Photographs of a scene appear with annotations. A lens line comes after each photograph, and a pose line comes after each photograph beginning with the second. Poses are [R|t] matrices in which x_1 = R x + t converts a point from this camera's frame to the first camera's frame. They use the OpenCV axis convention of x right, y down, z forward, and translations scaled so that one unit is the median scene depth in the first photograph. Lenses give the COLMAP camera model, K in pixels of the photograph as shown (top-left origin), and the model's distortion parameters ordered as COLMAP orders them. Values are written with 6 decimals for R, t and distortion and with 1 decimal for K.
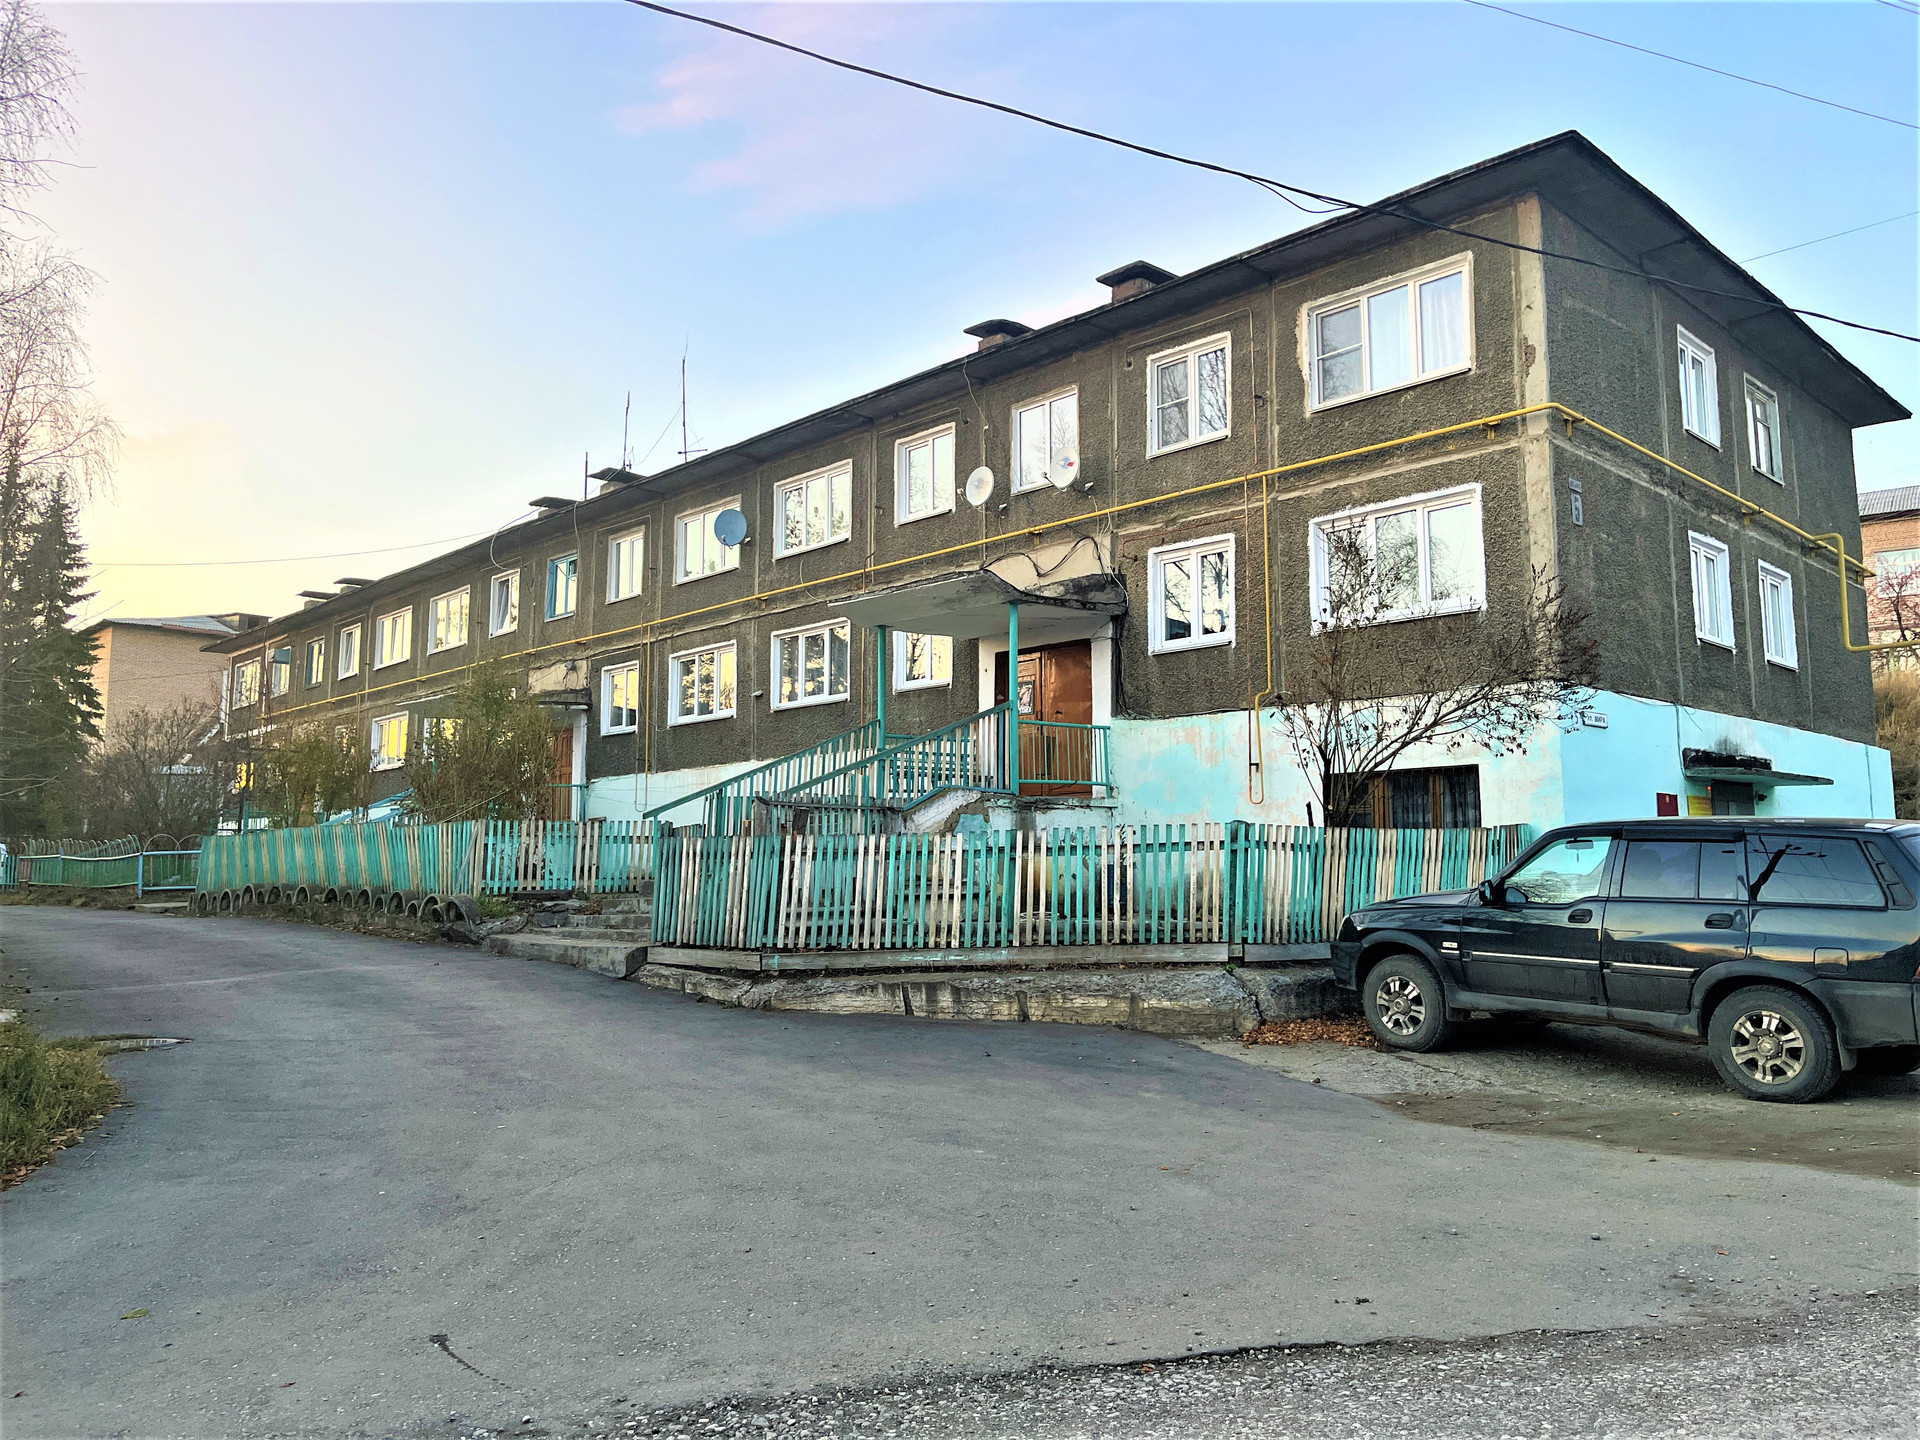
lens RADIAL K [[1379.9, 0, 951.2], [0, 1379.9, 732.5], [0, 0, 1]] dist [0.079452, -0.094805]
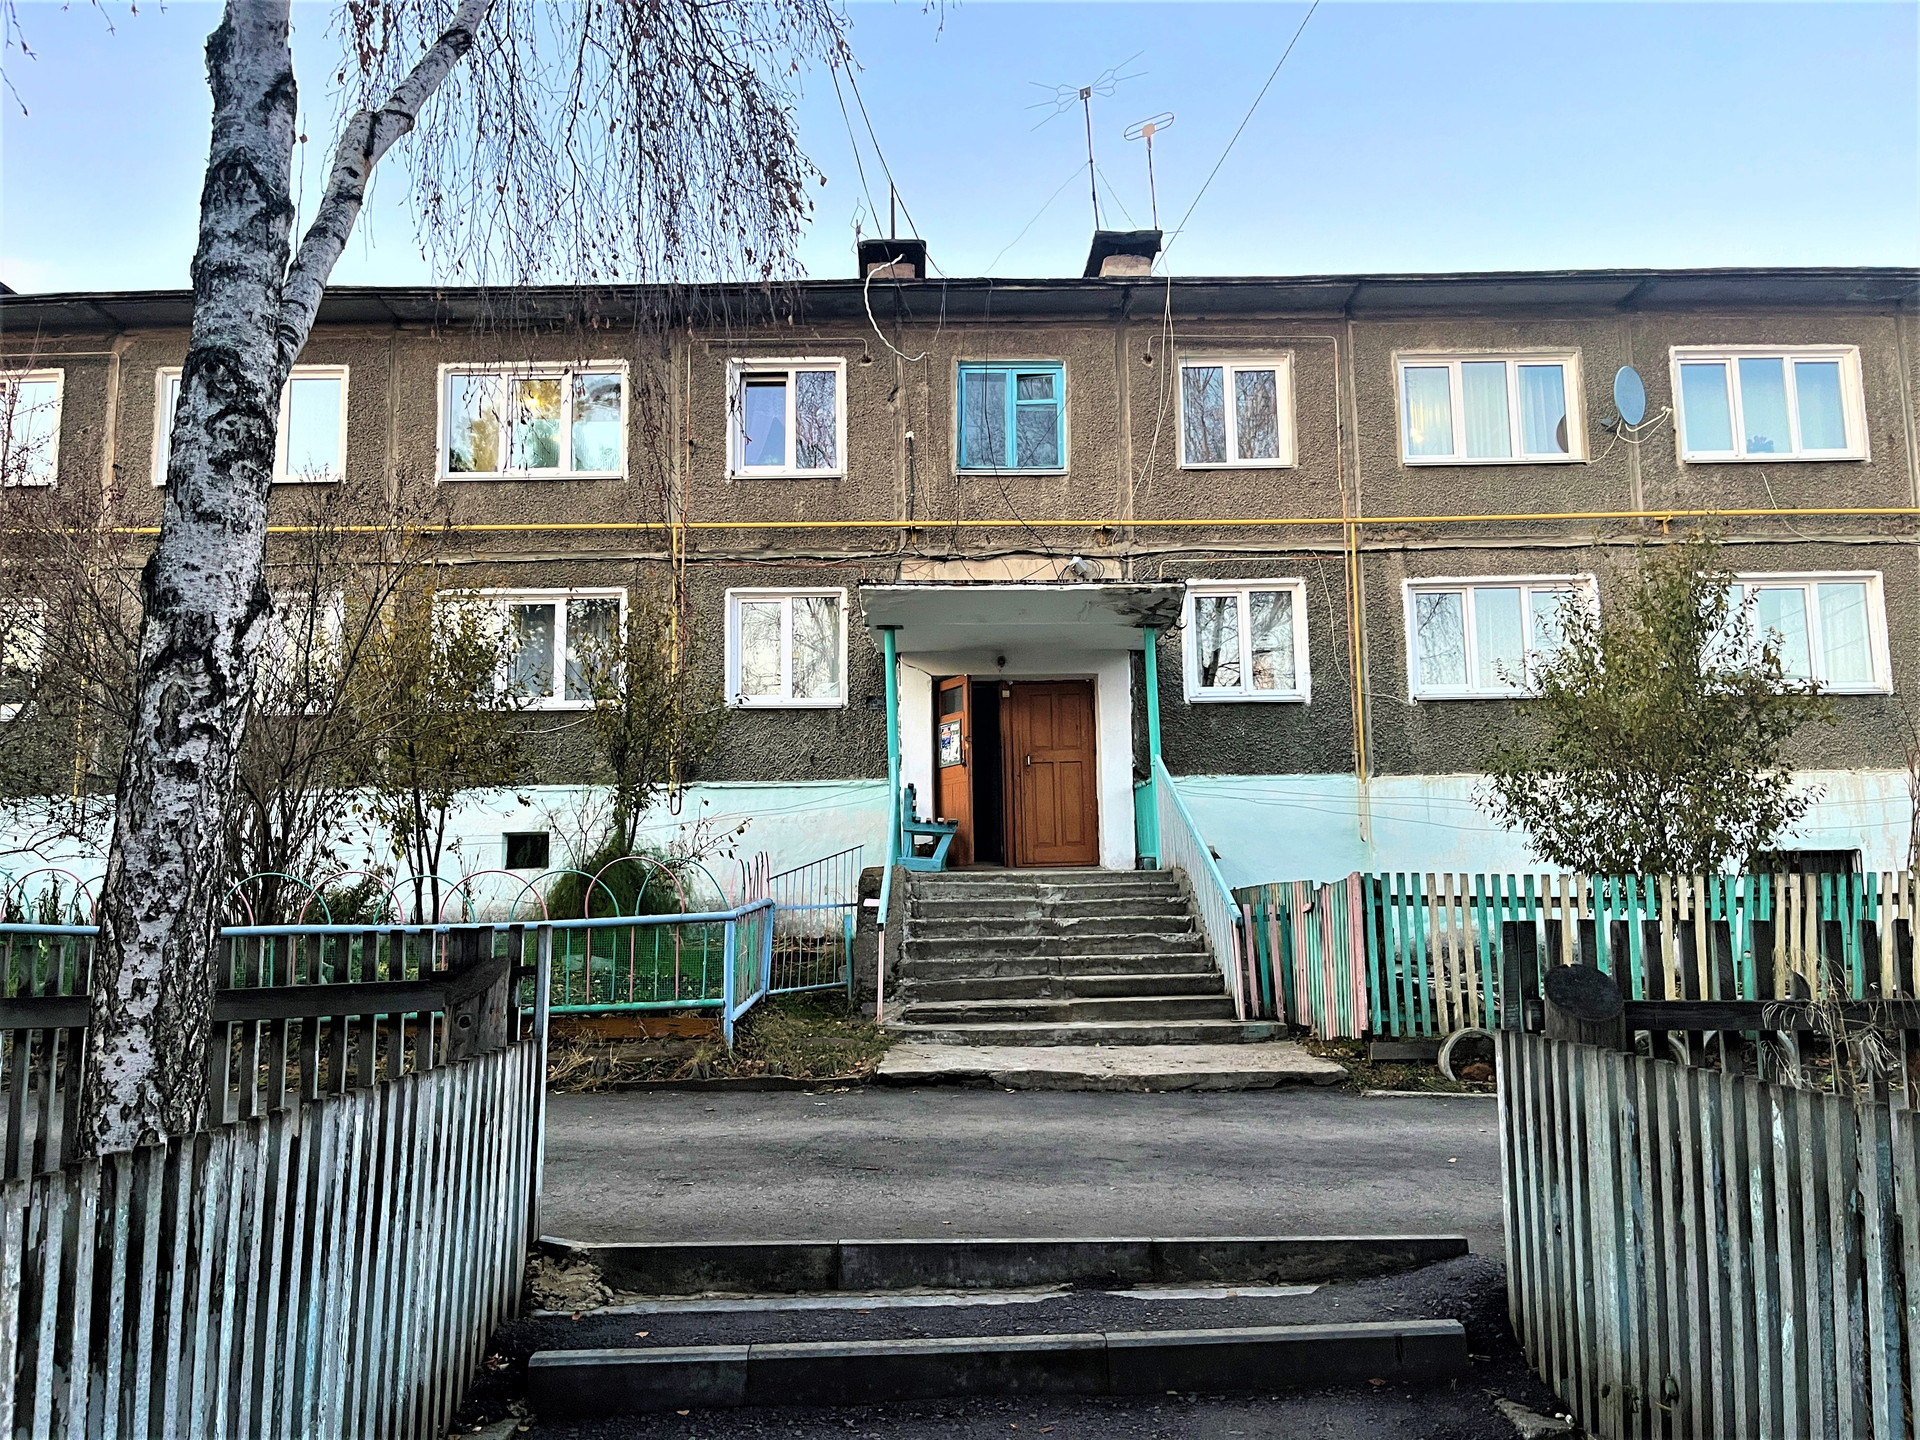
lens RADIAL K [[1379.9, 0, 951.2], [0, 1379.9, 732.5], [0, 0, 1]] dist [0.079452, -0.094805]
pose [[0.674121, 0.118815, 0.729002, -0.671802], [-0.052544, 0.992191, -0.113122, 0.076644], [-0.736750, 0.037954, 0.675099, 0.667182]]
